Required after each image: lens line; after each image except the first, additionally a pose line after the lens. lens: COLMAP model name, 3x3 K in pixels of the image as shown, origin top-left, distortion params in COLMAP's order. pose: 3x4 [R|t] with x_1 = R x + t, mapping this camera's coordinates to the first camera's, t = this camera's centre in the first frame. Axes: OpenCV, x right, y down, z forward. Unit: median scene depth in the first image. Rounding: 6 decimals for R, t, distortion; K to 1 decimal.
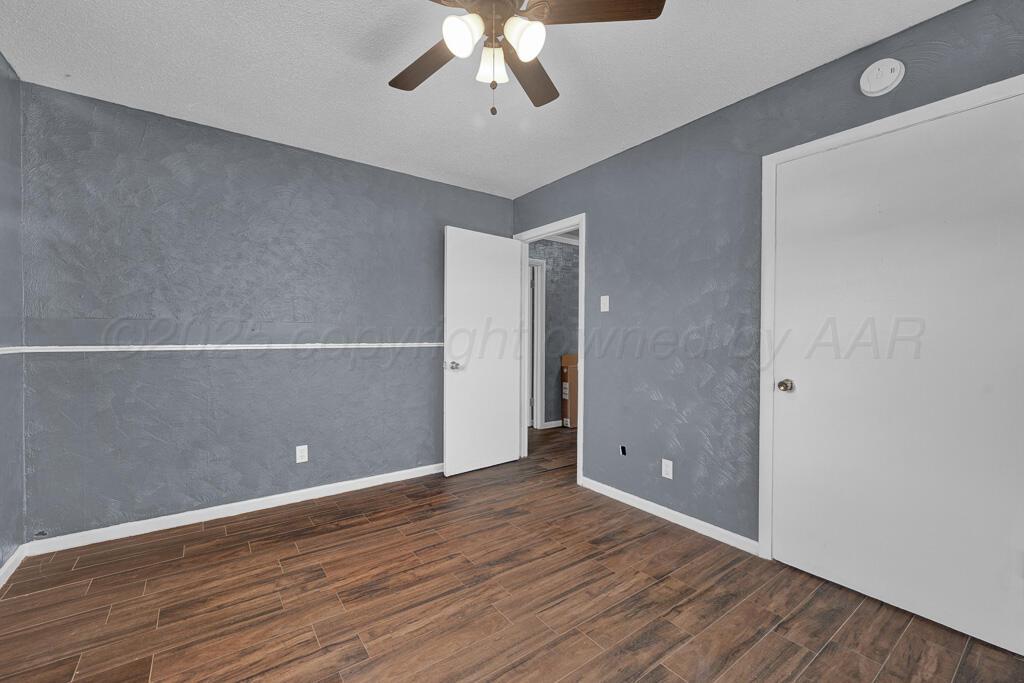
lens RADIAL K [[409.3, 0, 509.7], [0, 409.3, 339.1], [0, 0, 1]] dist [-0.000021, -0.000238]
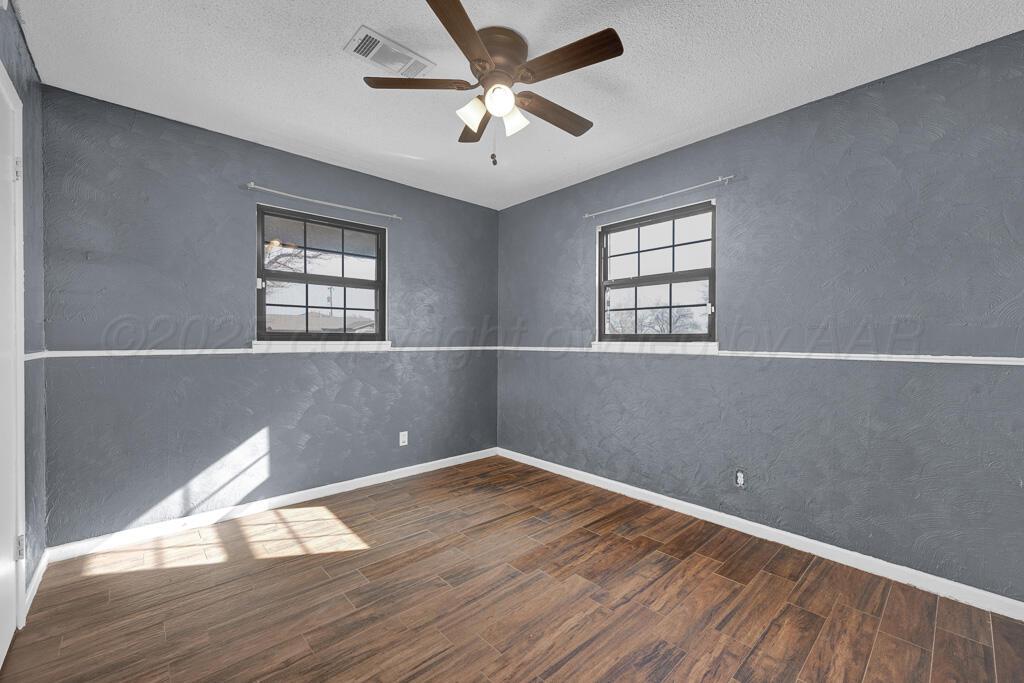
lens RADIAL K [[409.3, 0, 512.6], [0, 409.3, 341.2], [0, 0, 1]] dist [-0.000021, -0.000238]
pose [[-0.993464, -0.007311, -0.113912, 0.039326], [-0.008743, 0.999889, 0.012076, -0.032948], [0.113811, 0.012993, -0.993417, 1.968696]]
